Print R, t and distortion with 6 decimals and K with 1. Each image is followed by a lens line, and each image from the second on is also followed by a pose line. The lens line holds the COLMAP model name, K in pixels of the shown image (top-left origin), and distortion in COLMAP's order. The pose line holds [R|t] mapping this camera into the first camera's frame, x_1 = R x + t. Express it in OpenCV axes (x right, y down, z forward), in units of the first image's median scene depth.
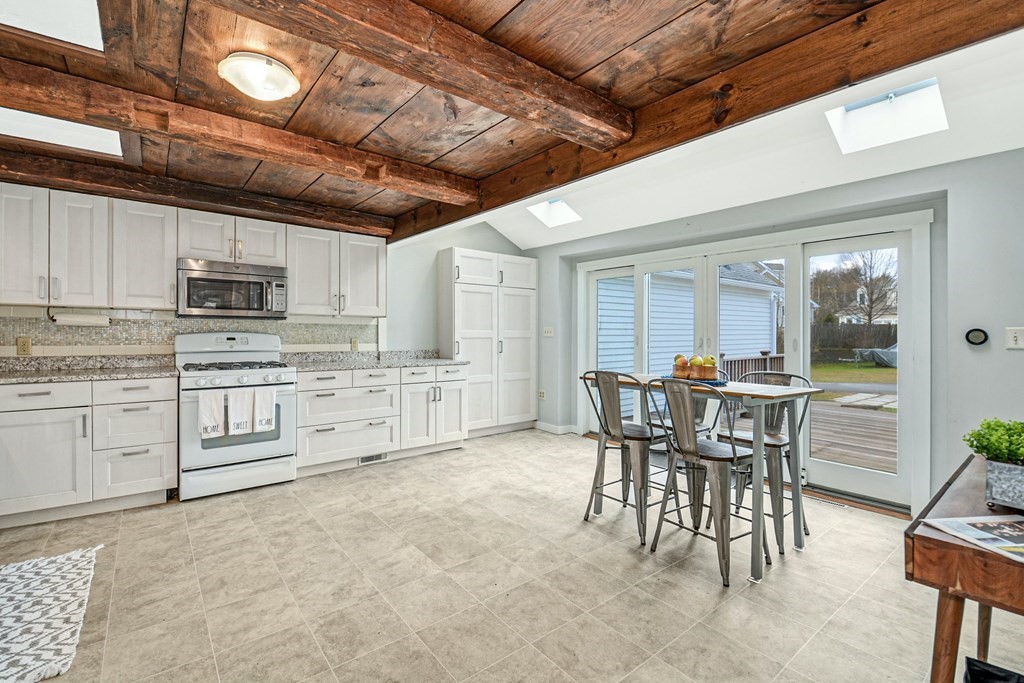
lens RADIAL K [[444.9, 0, 495.8], [0, 444.9, 336.9], [0, 0, 1]] dist [-0.005604, -0.002139]
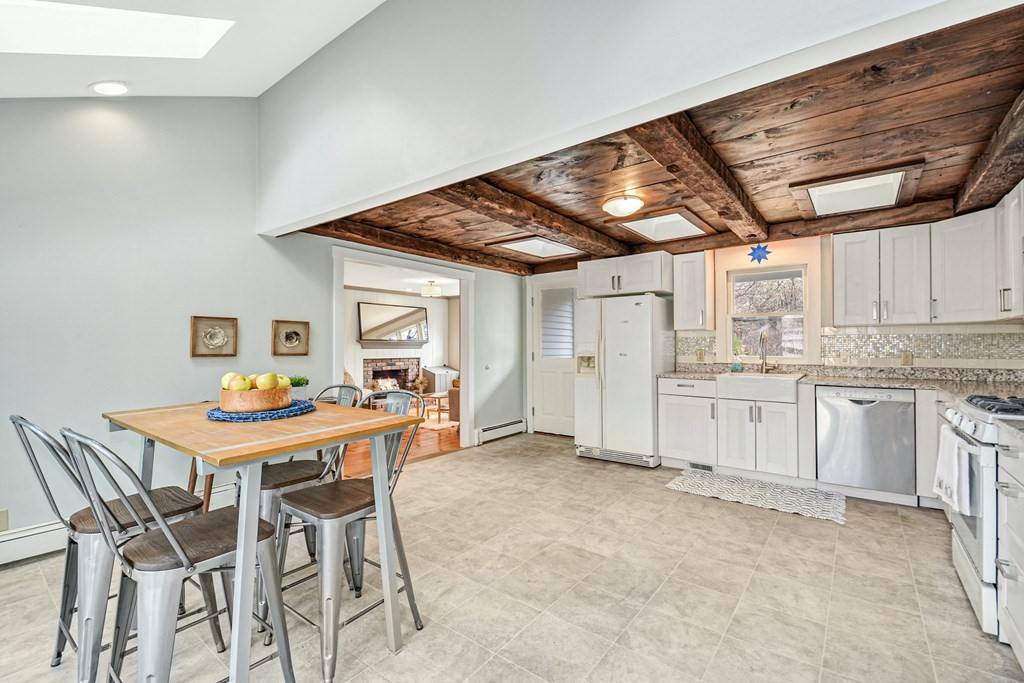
lens RADIAL K [[444.9, 0, 517.7], [0, 444.9, 342.2], [0, 0, 1]] dist [-0.005604, -0.002139]
pose [[-0.961870, -0.011021, -0.273286, 0.251624], [-0.011766, 0.999930, 0.001090, -0.005732], [0.273255, 0.004264, -0.961932, 1.687609]]
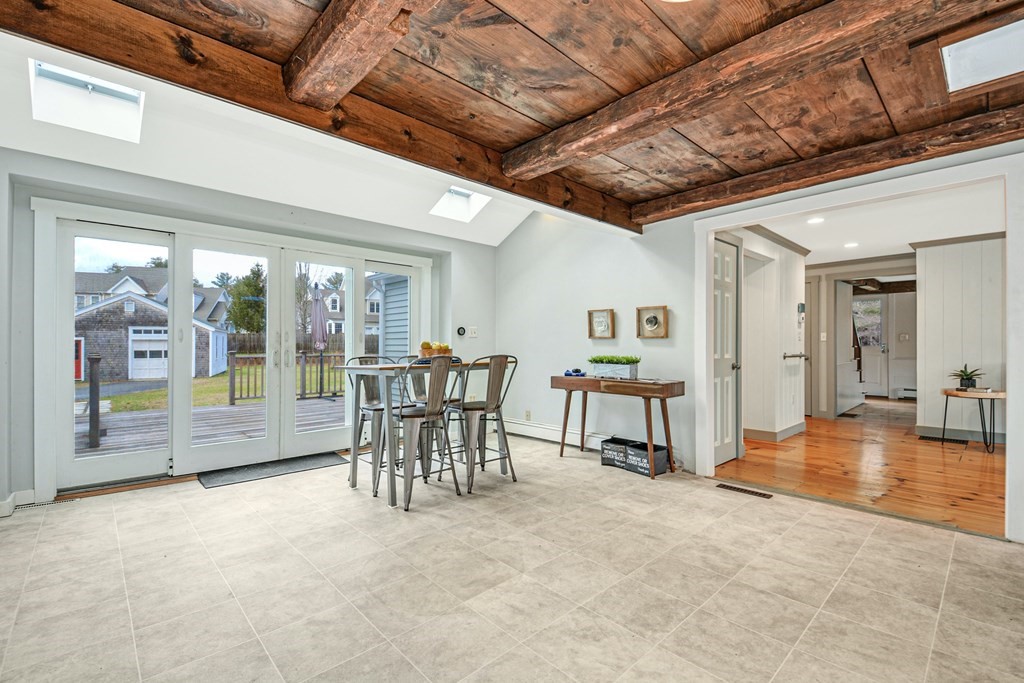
lens RADIAL K [[453.0, 0, 503.8], [0, 453.0, 342.9], [0, 0, 1]] dist [0.014336, -0.010362]
pose [[-0.087696, -0.002657, 0.996144, -0.821100], [0.013417, 0.999903, 0.003848, 0.044089], [-0.996057, 0.013703, -0.087652, 0.886284]]
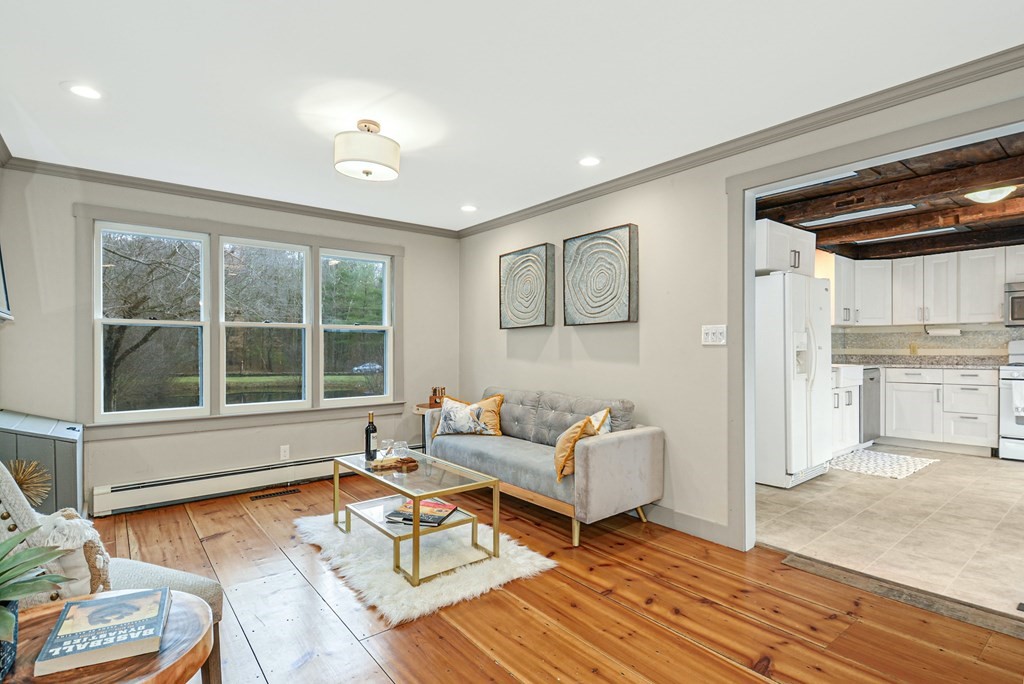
lens RADIAL K [[525.5, 0, 549.6], [0, 525.5, 351.5], [0, 0, 1]] dist [0.002268, -0.002589]
pose [[0.069439, -0.005250, -0.997572, 0.952714], [-0.006254, 0.999964, -0.005697, 0.056447], [0.997567, 0.006634, 0.069403, -0.604421]]
